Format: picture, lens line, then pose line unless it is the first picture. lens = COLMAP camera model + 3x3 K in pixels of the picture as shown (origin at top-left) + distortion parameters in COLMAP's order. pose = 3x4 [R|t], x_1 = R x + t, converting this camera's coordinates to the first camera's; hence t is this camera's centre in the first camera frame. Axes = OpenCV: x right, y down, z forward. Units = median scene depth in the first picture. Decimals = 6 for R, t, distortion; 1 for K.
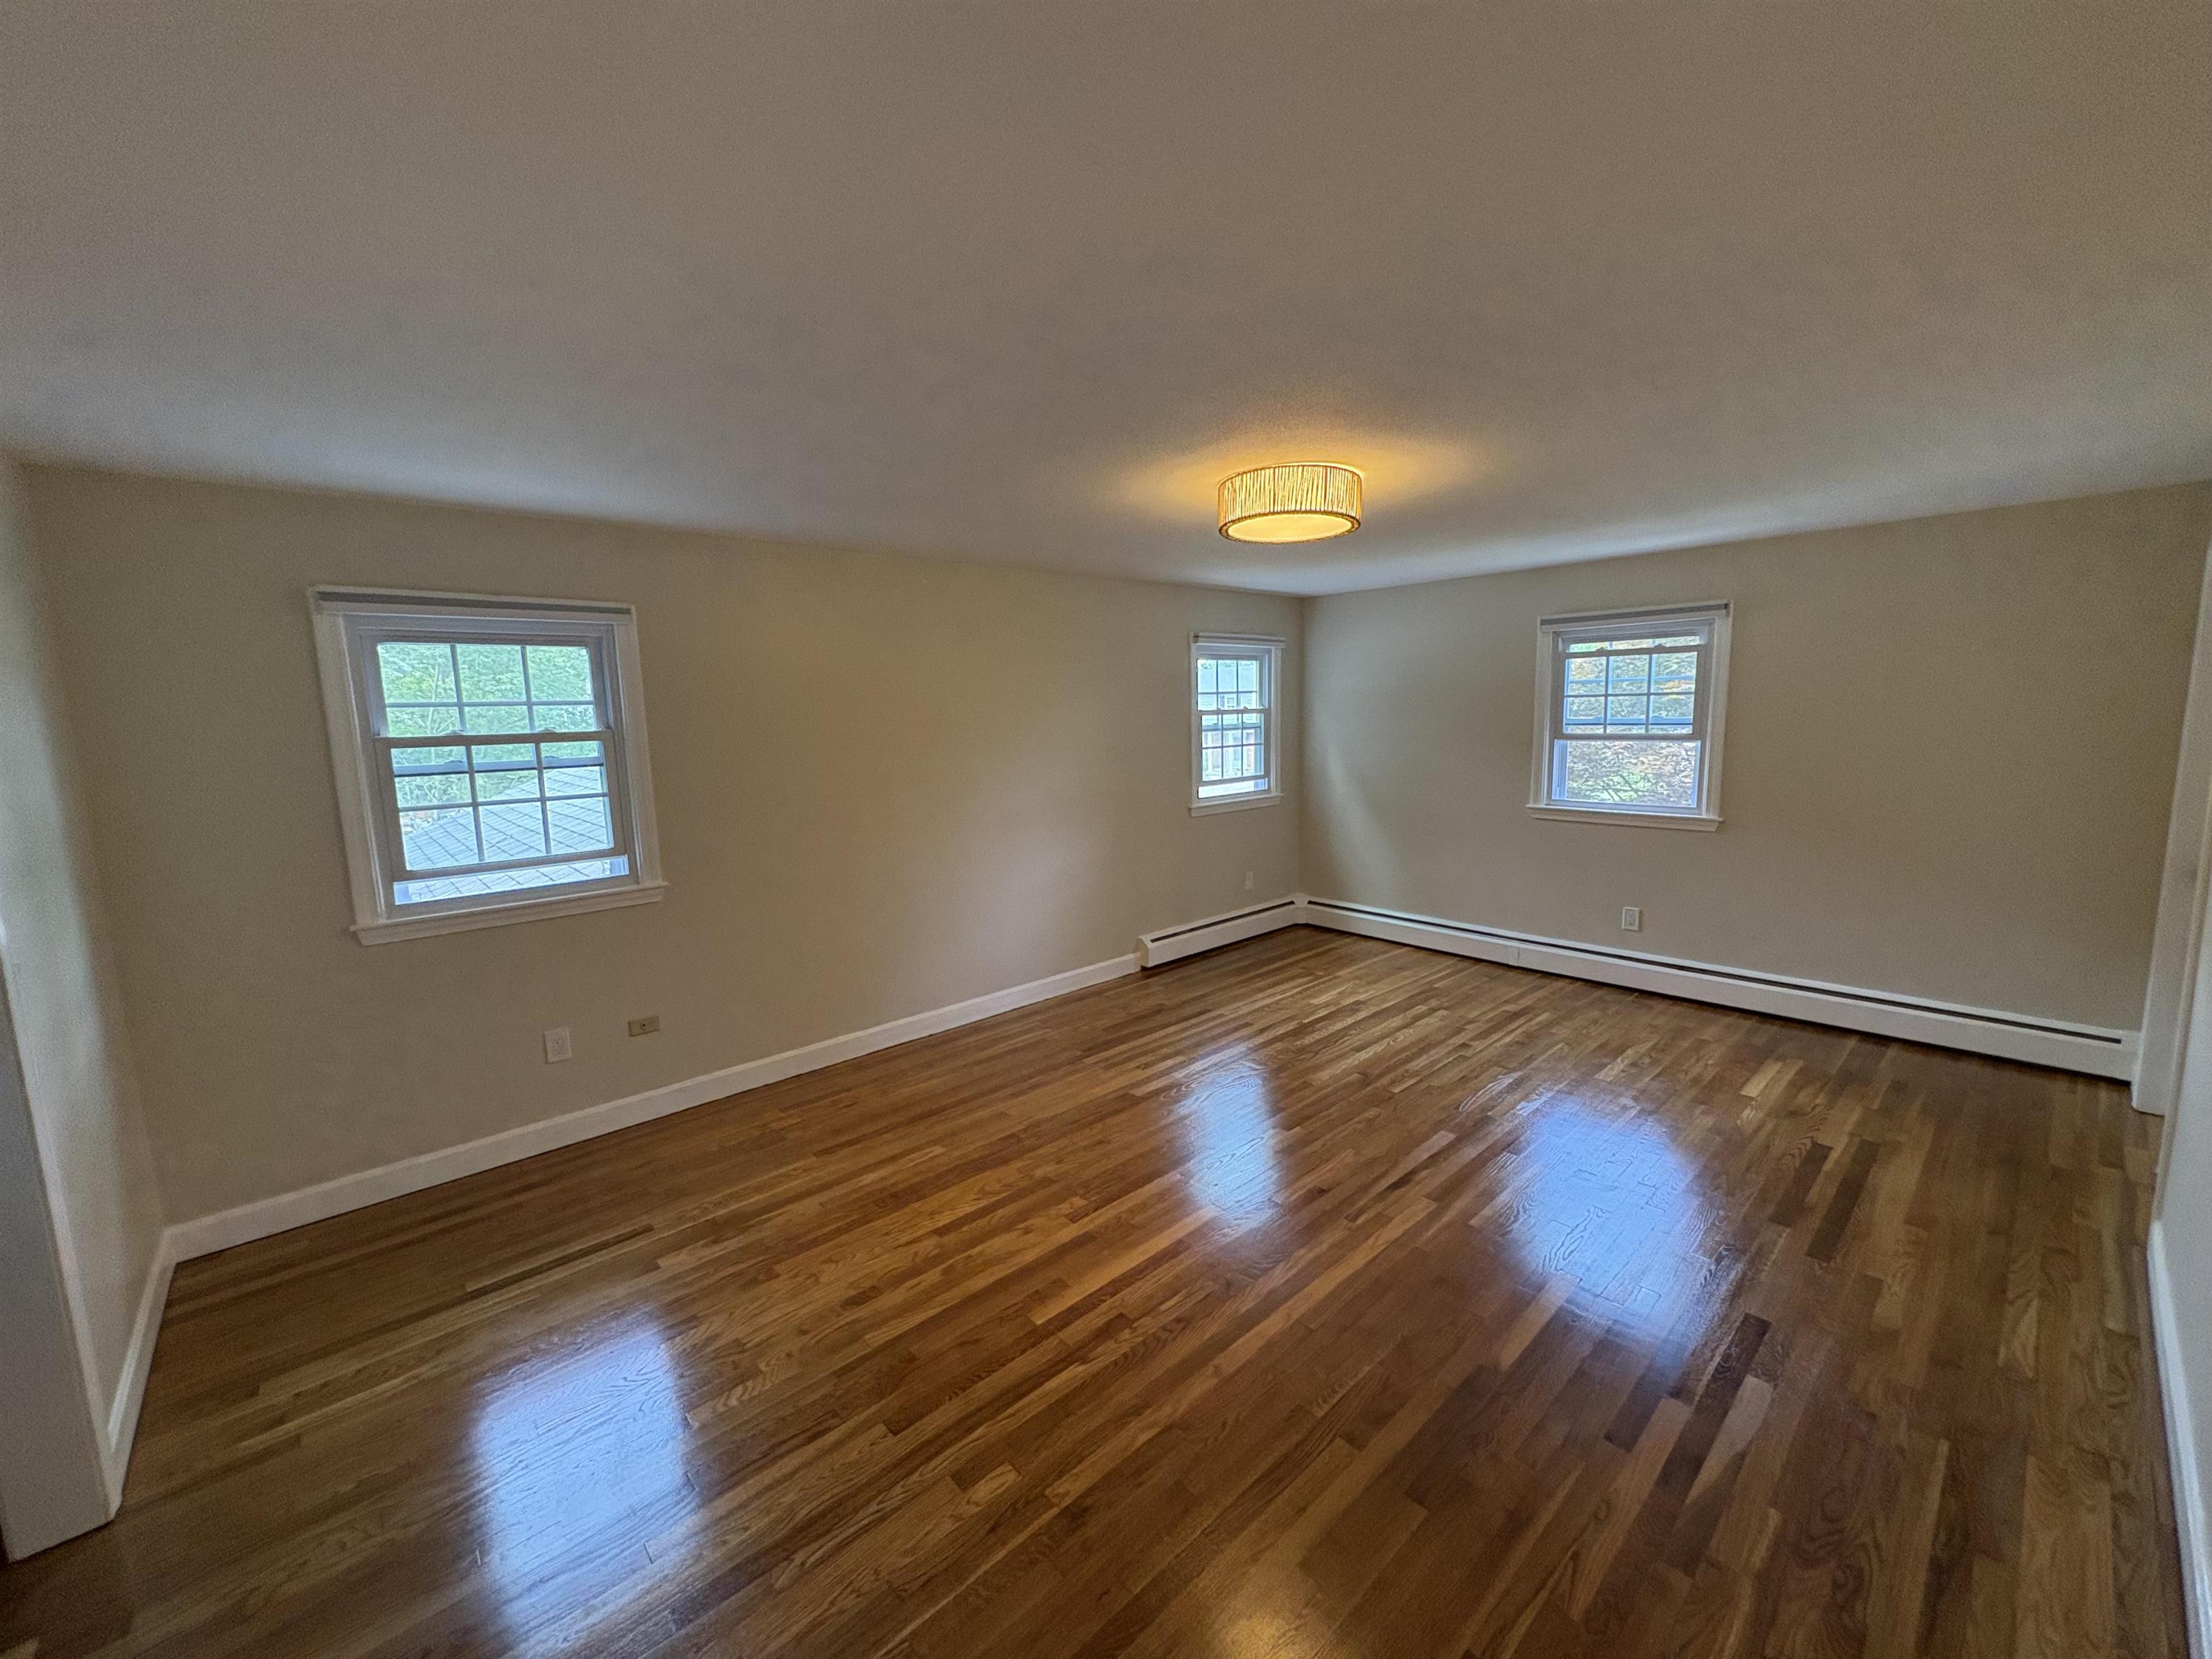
lens RADIAL K [[881.5, 0, 1106.0], [0, 881.5, 829.5], [0, 0, 1]] dist [-0.000128, 0.000266]
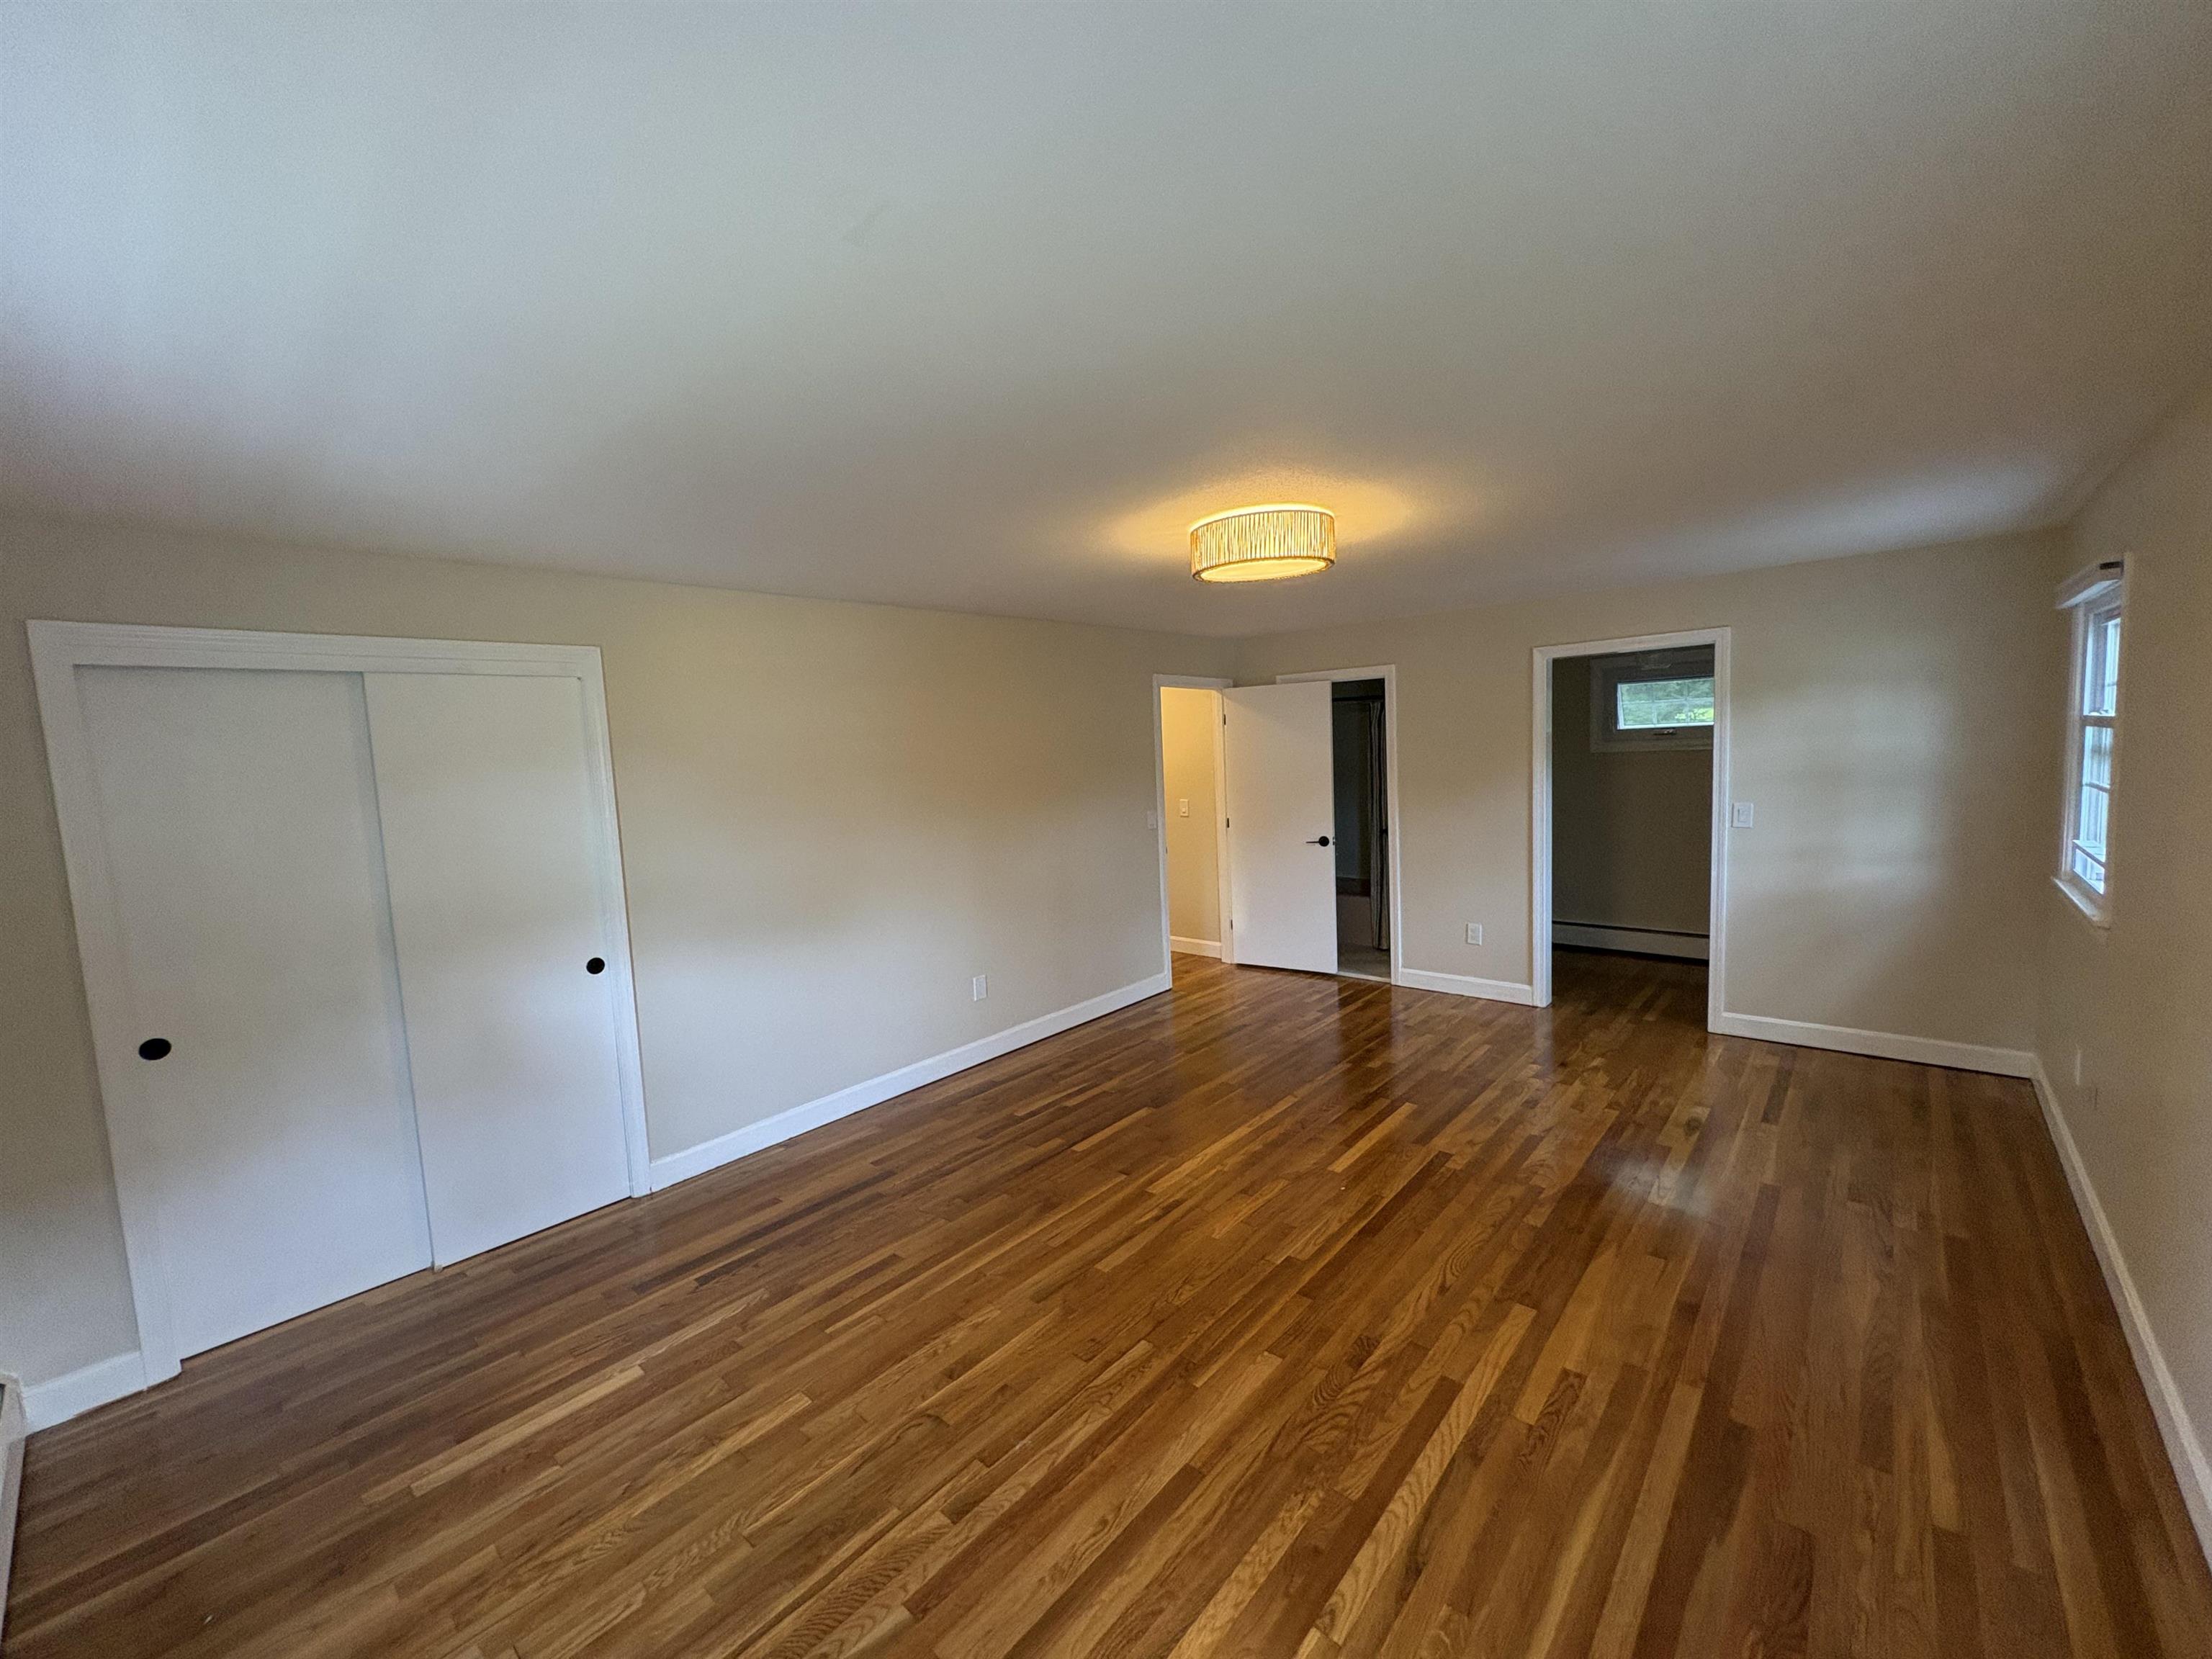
lens RADIAL K [[881.5, 0, 1106.0], [0, 881.5, 829.5], [0, 0, 1]] dist [-0.000128, 0.000266]
pose [[-0.991136, 0.084070, -0.102864, 0.444069], [0.058011, 0.970460, 0.234185, -0.262952], [0.119514, 0.226142, -0.966735, 1.751889]]
